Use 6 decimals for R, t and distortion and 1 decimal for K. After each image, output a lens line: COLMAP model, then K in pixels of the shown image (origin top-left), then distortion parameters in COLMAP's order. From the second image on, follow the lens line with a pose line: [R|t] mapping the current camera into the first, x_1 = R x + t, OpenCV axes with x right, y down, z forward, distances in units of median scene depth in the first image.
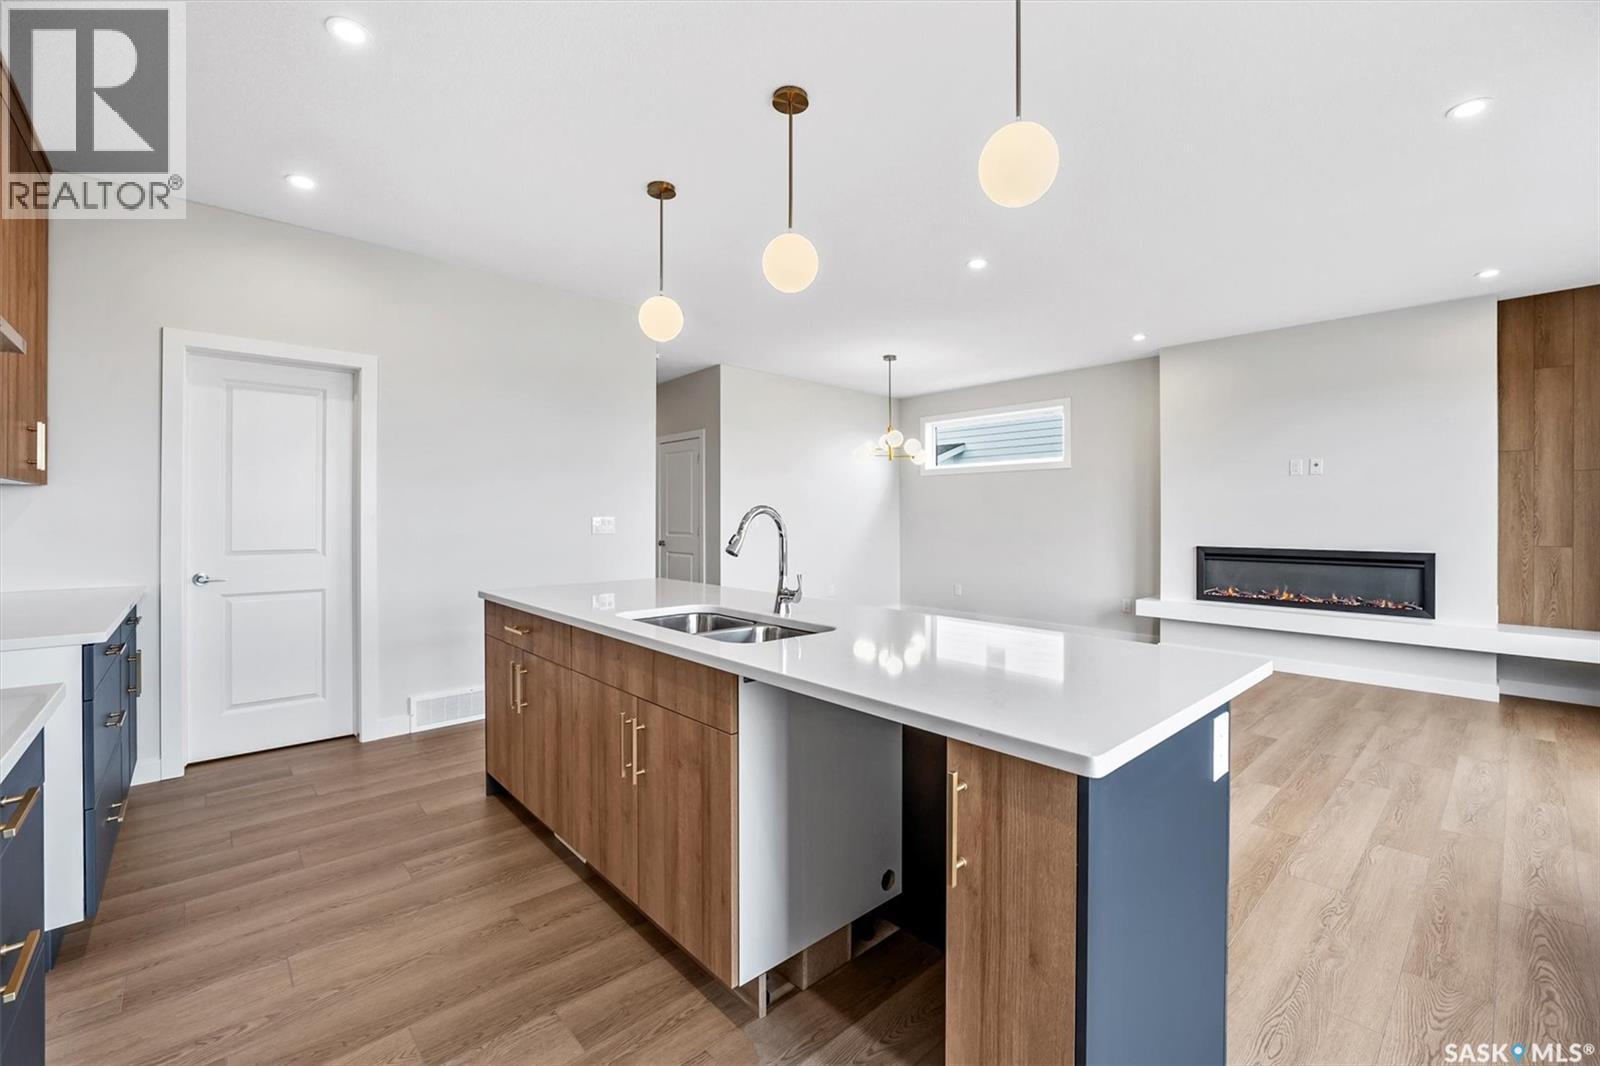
lens RADIAL K [[668.7, 0, 800.0], [0, 668.7, 533.0], [0, 0, 1]] dist [-0.014470, 0.000476]
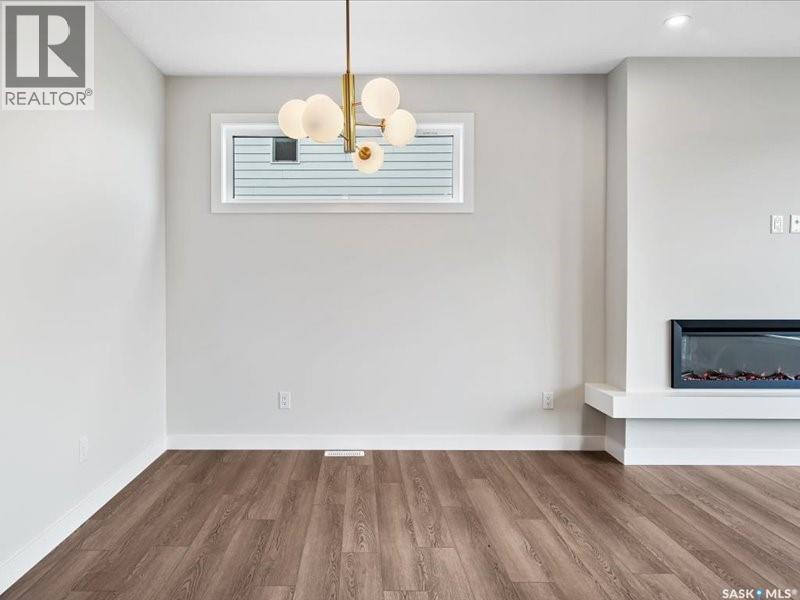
lens RADIAL K [[561.2, 0, 354.8], [0, 561.2, 283.6], [0, 0, 1]] dist [0.001085, 0.002026]
pose [[0.677010, -0.003596, 0.735965, -0.342606], [0.017574, 0.999782, -0.011282, -0.052372], [-0.735764, 0.020572, 0.676926, 2.059024]]
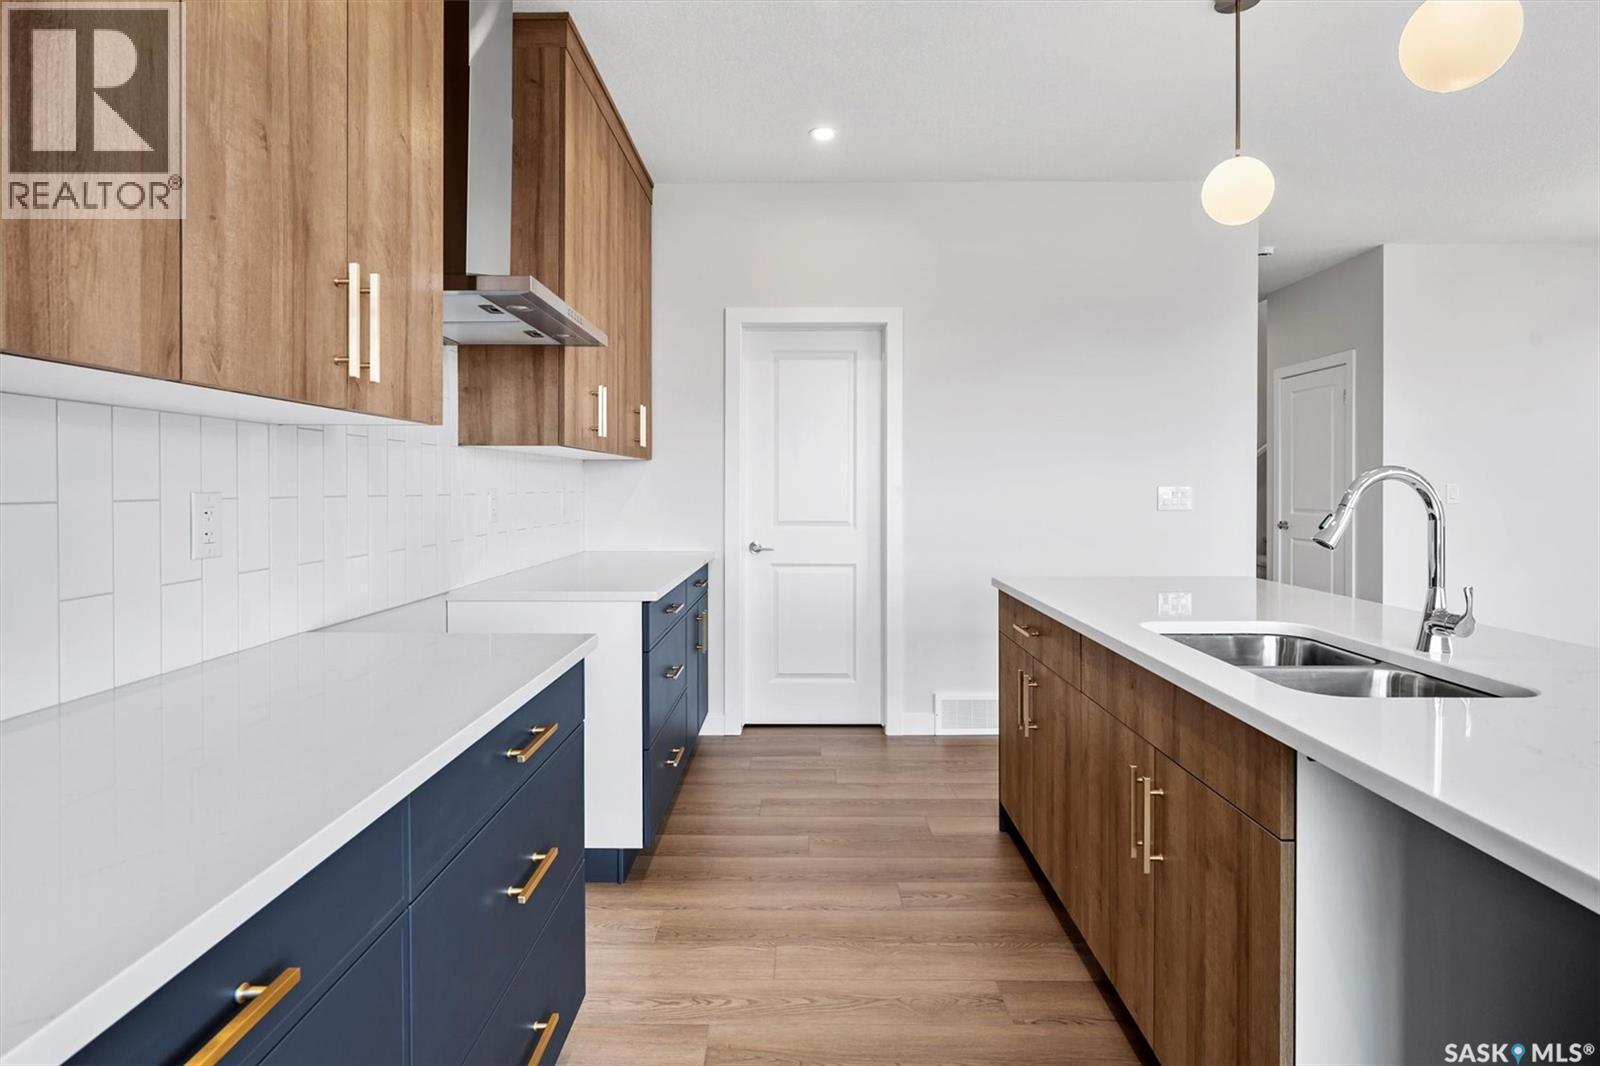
lens RADIAL K [[858.9, 0, 793.5], [0, 858.9, 505.8], [0, 0, 1]] dist [-0.001896, 0.000198]
pose [[0.732601, 0.012406, -0.680545, 0.065520], [-0.013717, 0.999900, 0.003461, -0.000980], [0.680520, 0.006800, 0.732698, 0.075975]]
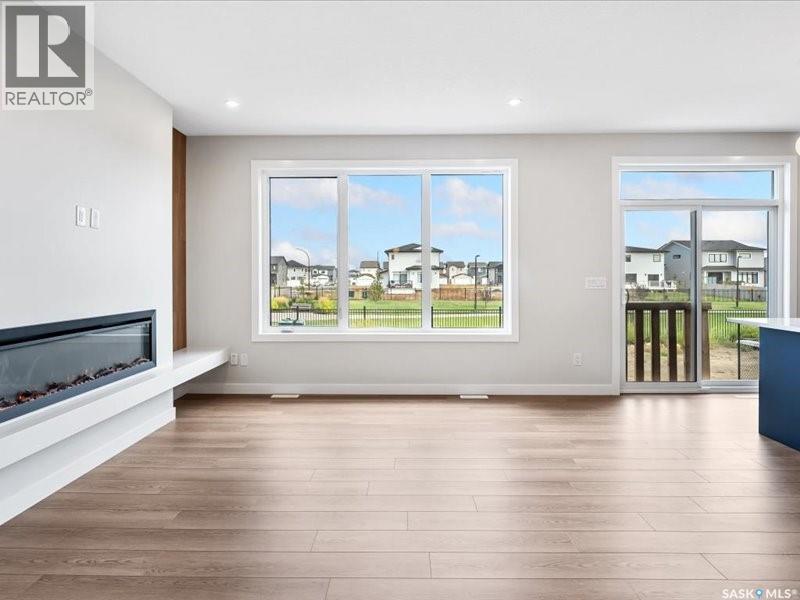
lens RADIAL K [[453.1, 0, 399.1], [0, 453.1, 278.1], [0, 0, 1]] dist [-0.003825, -0.000132]
pose [[-0.730213, -0.001832, 0.683218, 0.226040], [0.016085, 0.999673, 0.019872, -0.065227], [-0.683031, 0.025501, -0.729944, 2.569759]]
